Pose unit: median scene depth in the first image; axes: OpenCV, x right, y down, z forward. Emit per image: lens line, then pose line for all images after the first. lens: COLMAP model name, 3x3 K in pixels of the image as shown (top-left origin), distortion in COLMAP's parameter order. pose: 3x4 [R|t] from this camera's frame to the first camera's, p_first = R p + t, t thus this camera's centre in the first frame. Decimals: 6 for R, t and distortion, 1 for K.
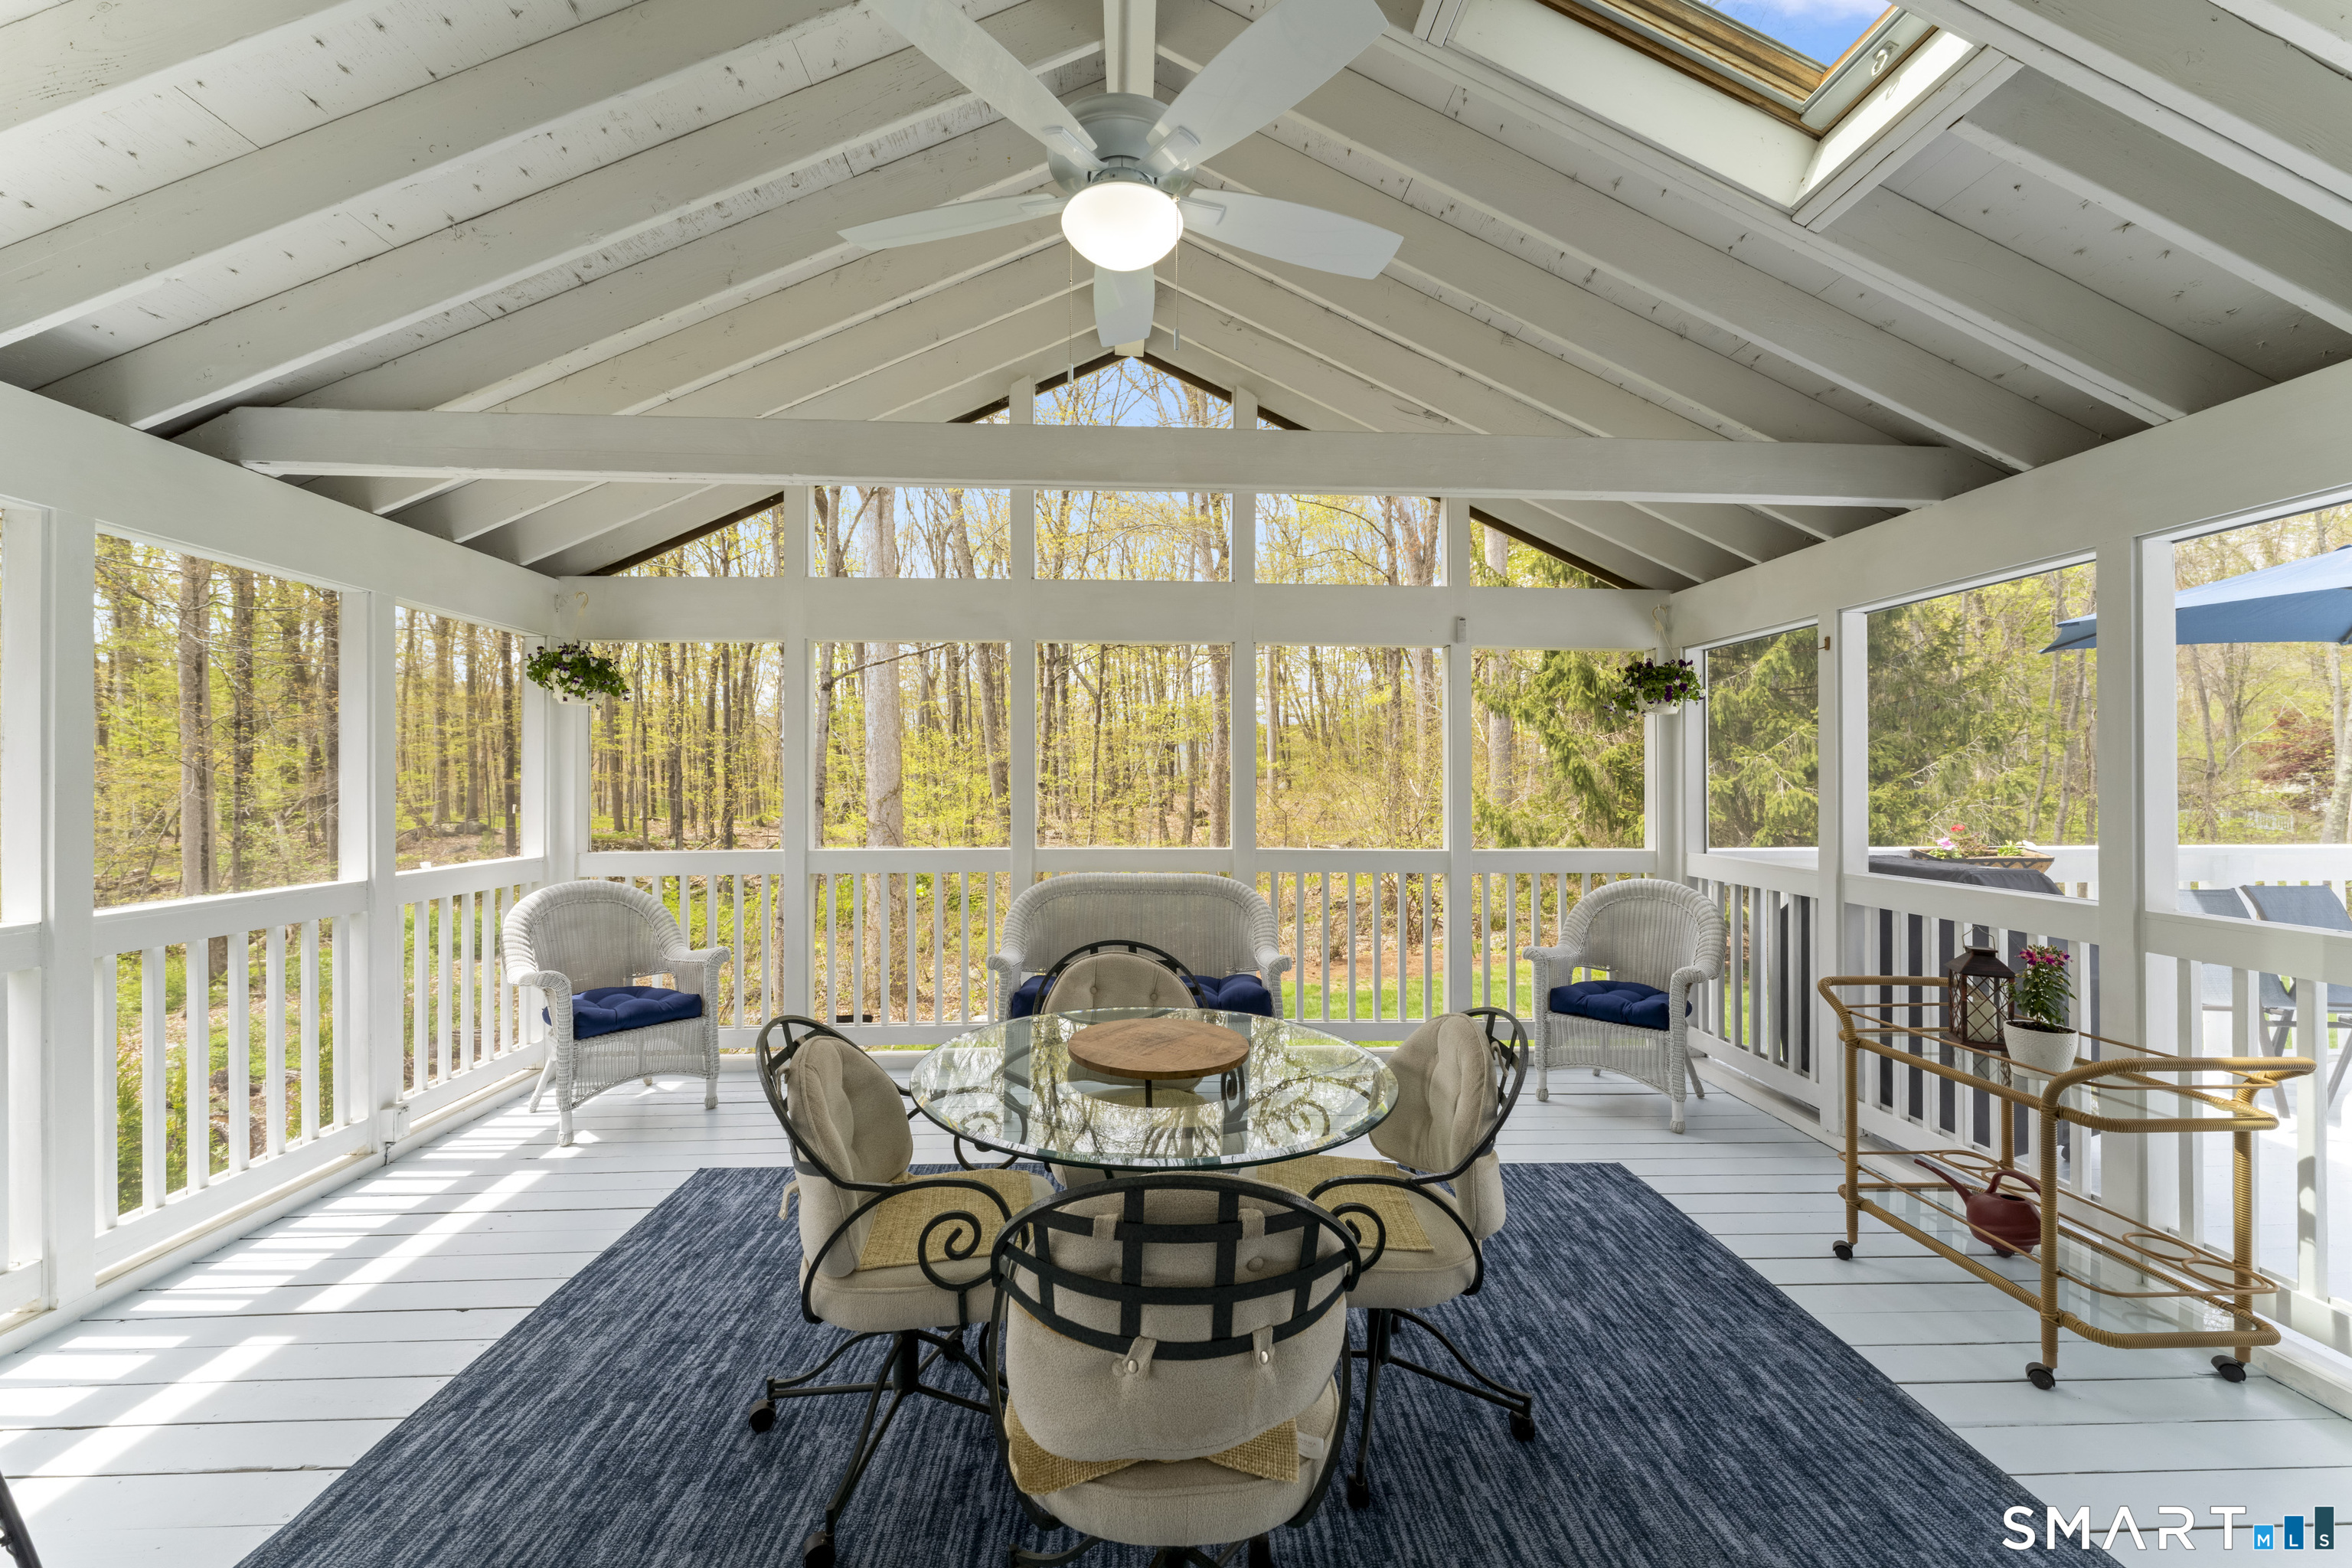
lens RADIAL K [[938.5, 0, 1172.2], [0, 938.5, 782.2], [0, 0, 1]] dist [0.000936, -0.002083]
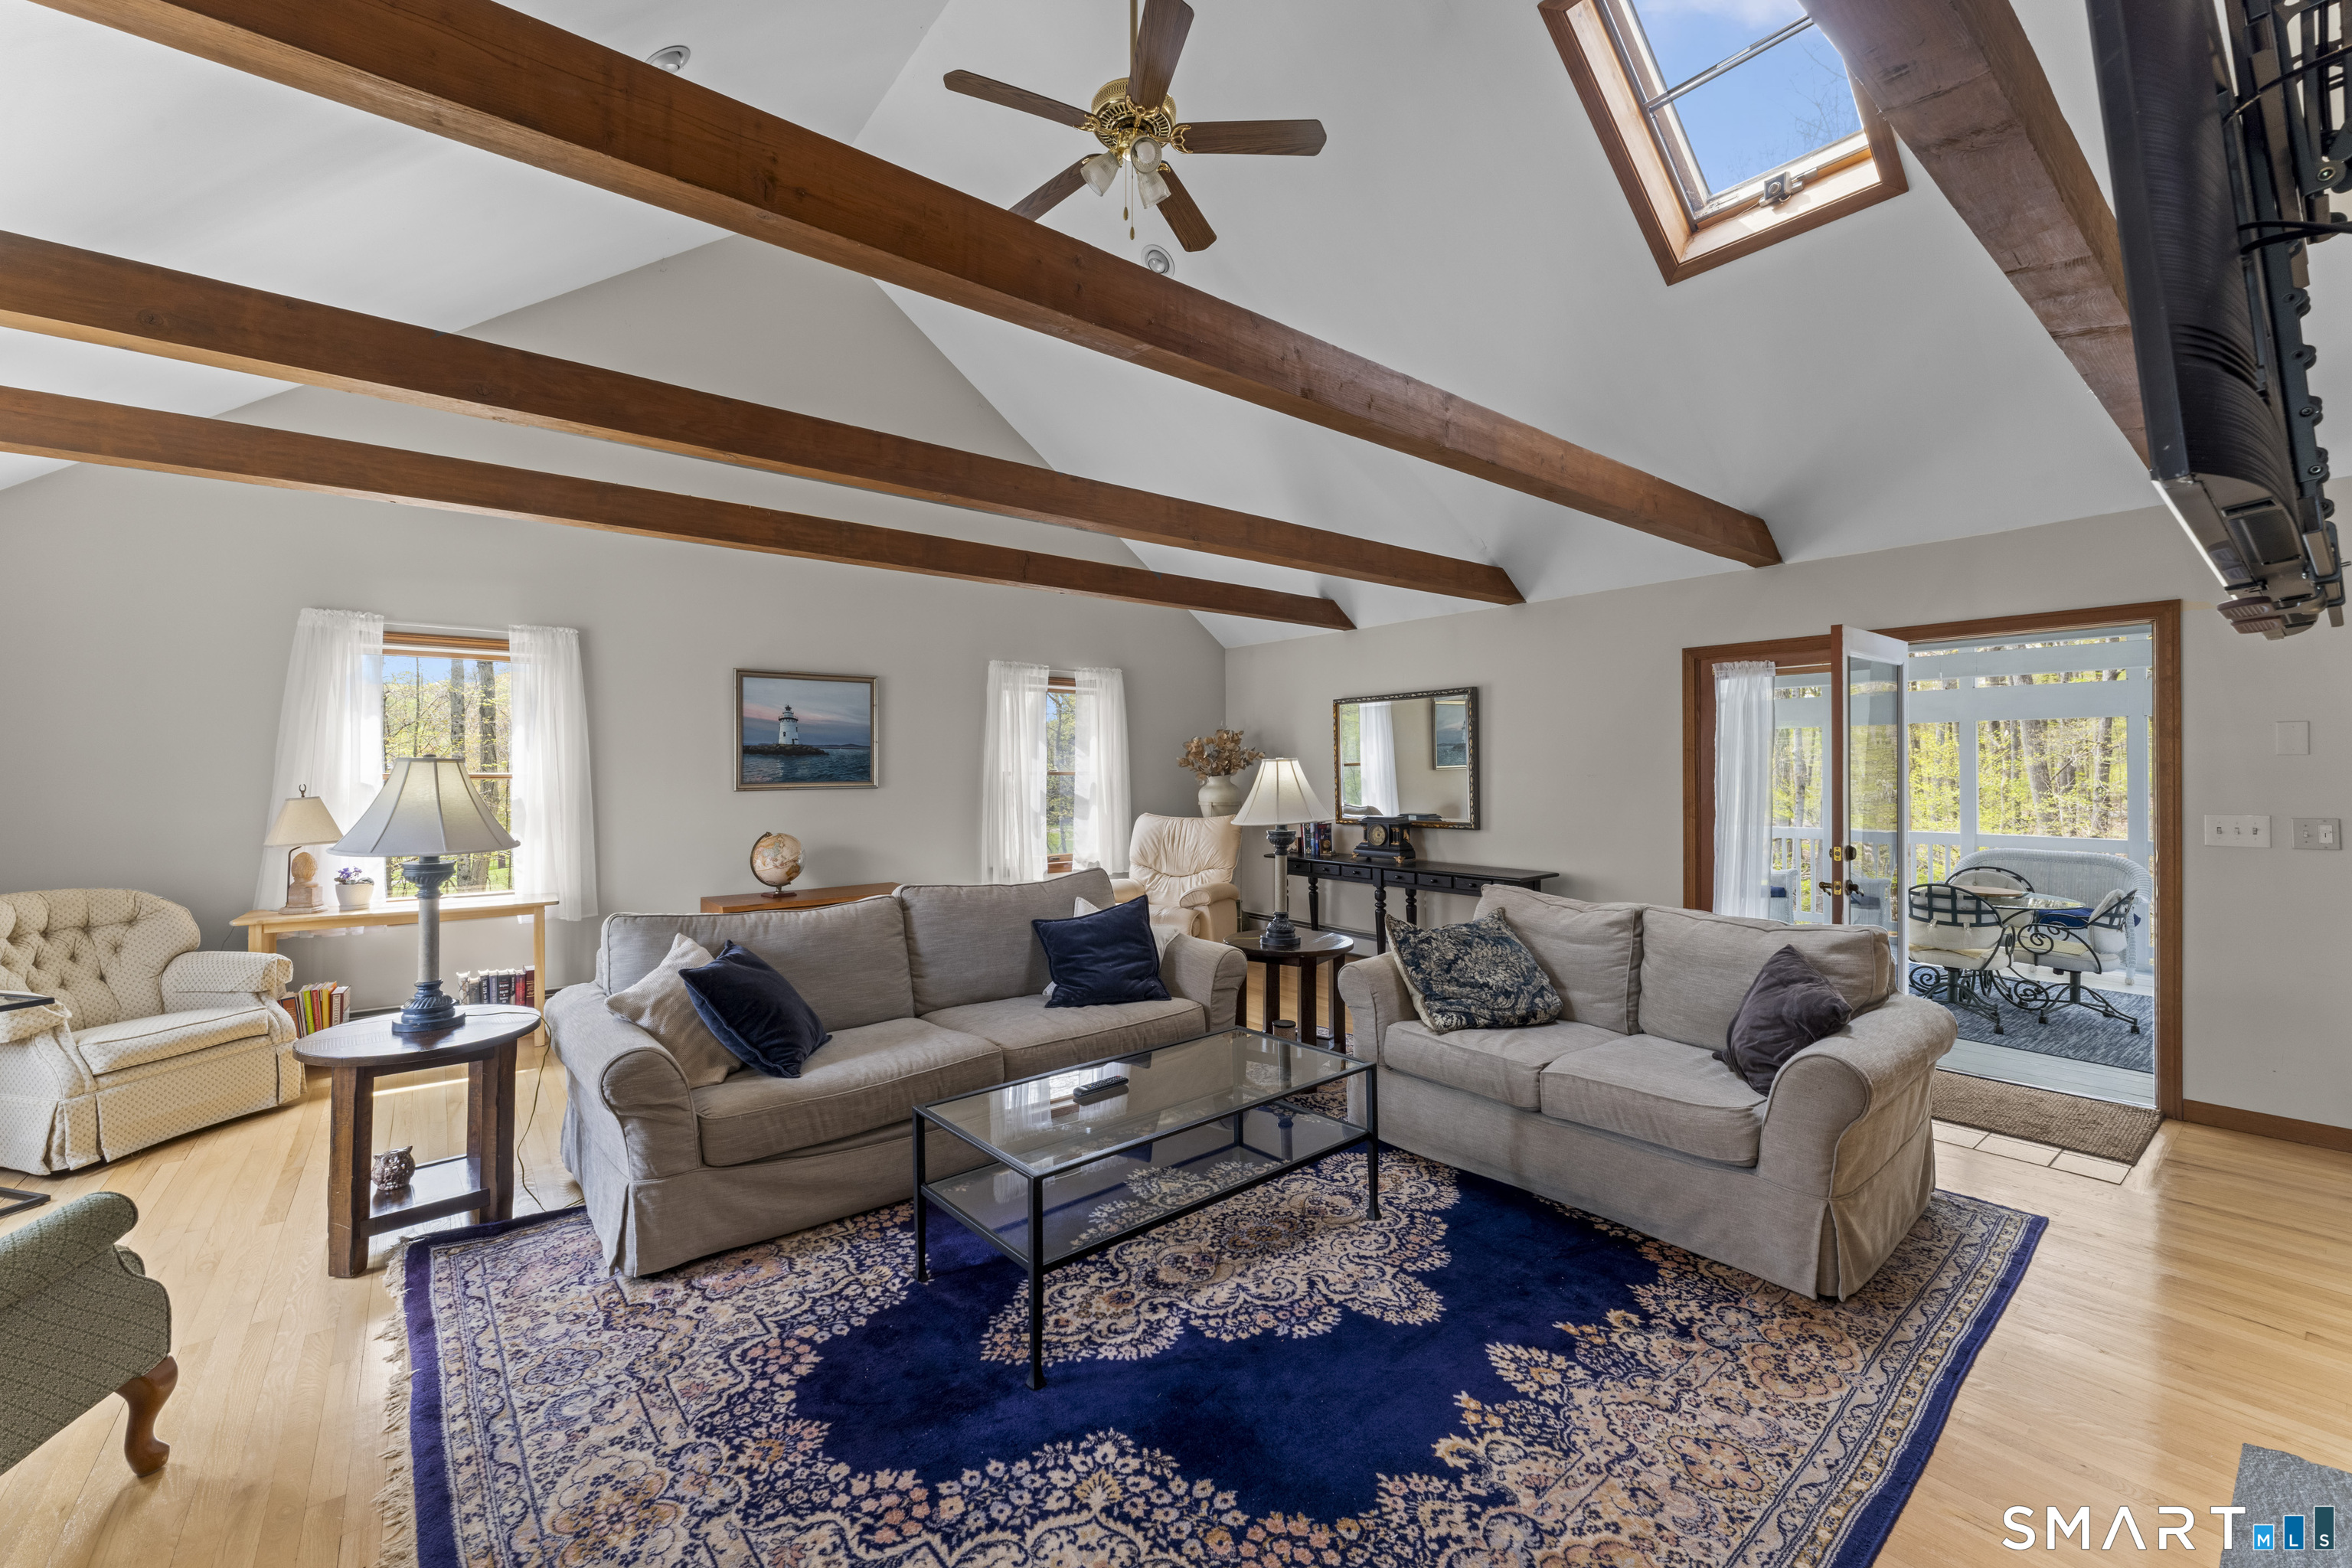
lens RADIAL K [[938.5, 0, 1172.2], [0, 938.5, 782.2], [0, 0, 1]] dist [0.000936, -0.002083]
pose [[0.564018, 0.000537, -0.825762, 1.750476], [0.006685, 0.999964, 0.005216, -0.170458], [0.825735, -0.008462, 0.563994, -4.977603]]
